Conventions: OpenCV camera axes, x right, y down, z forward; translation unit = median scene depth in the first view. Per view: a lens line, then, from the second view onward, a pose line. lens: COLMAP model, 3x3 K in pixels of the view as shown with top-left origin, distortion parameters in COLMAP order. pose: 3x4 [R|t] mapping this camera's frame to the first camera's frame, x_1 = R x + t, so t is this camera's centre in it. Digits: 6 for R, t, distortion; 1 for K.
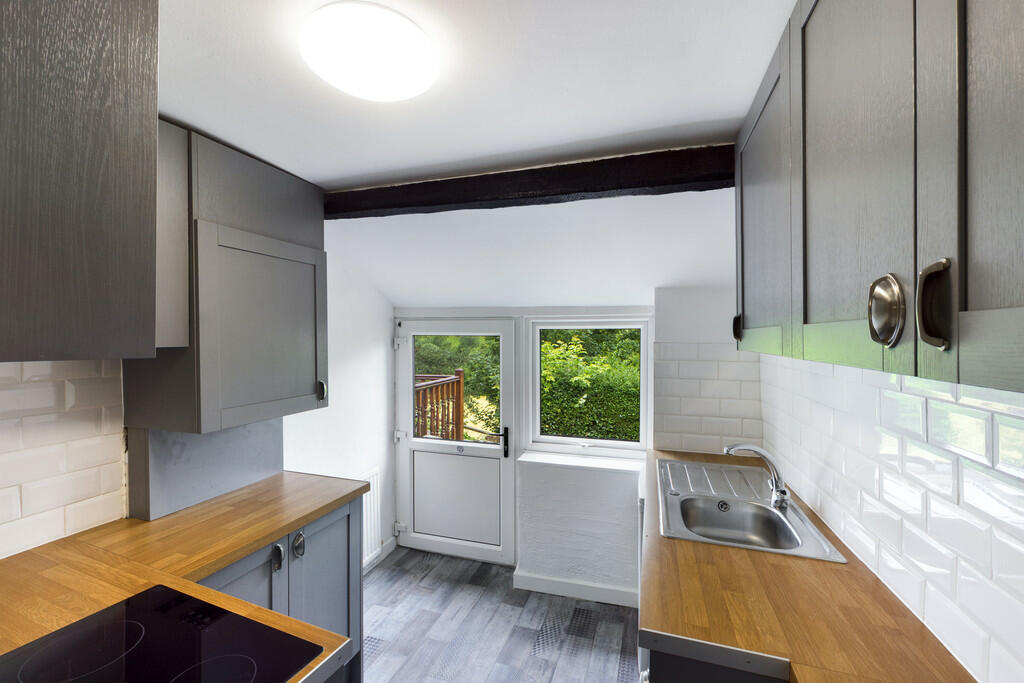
lens RADIAL K [[431.2, 0, 512.0], [0, 431.2, 341.5], [0, 0, 1]] dist [-0.000123, -0.000003]
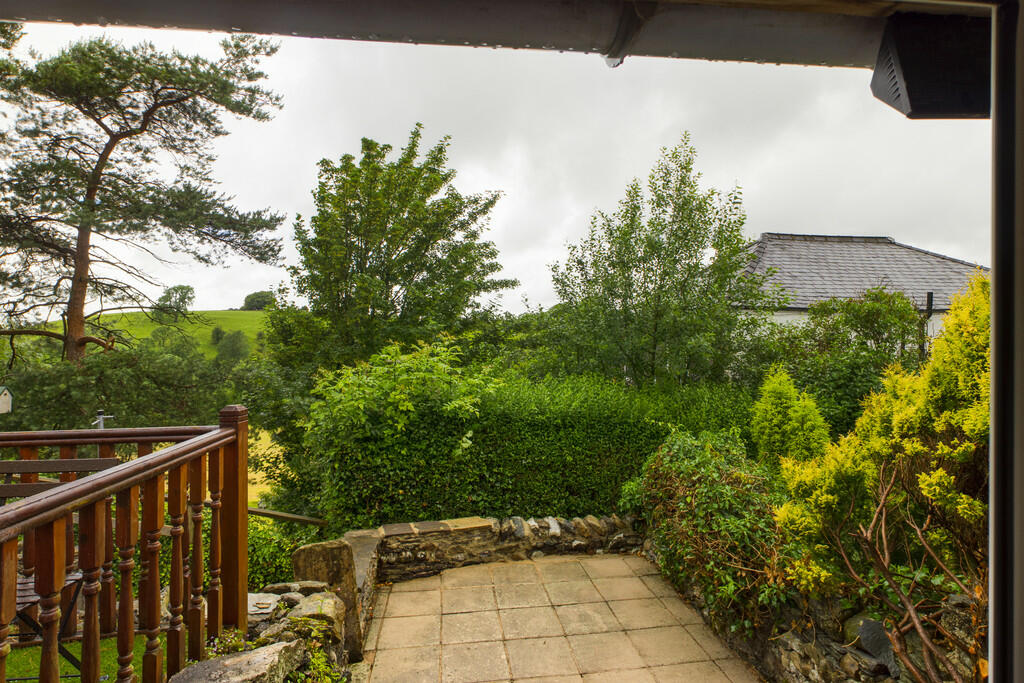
lens RADIAL K [[517.1, 0, 512.0], [0, 517.1, 341.5], [0, 0, 1]] dist [0.000431, 0.000817]
pose [[0.922746, -0.001284, 0.385407, -0.046056], [0.007345, 0.999871, -0.014253, 0.011103], [-0.385340, 0.015983, 0.922636, 0.319552]]
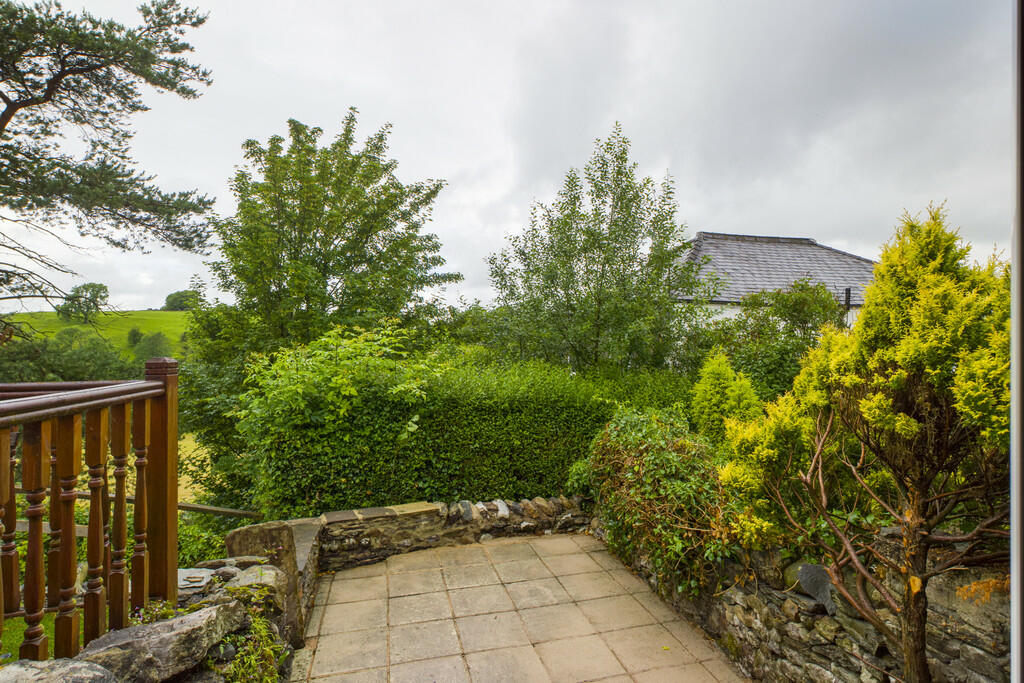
lens RADIAL K [[519.5, 0, 512.0], [0, 519.5, 341.5], [0, 0, 1]] dist [0.003329, 0.001571]
pose [[0.874966, -0.001503, 0.484182, -0.049906], [0.010980, 0.999800, -0.016737, 0.036597], [-0.484059, 0.019961, 0.874807, 0.326046]]
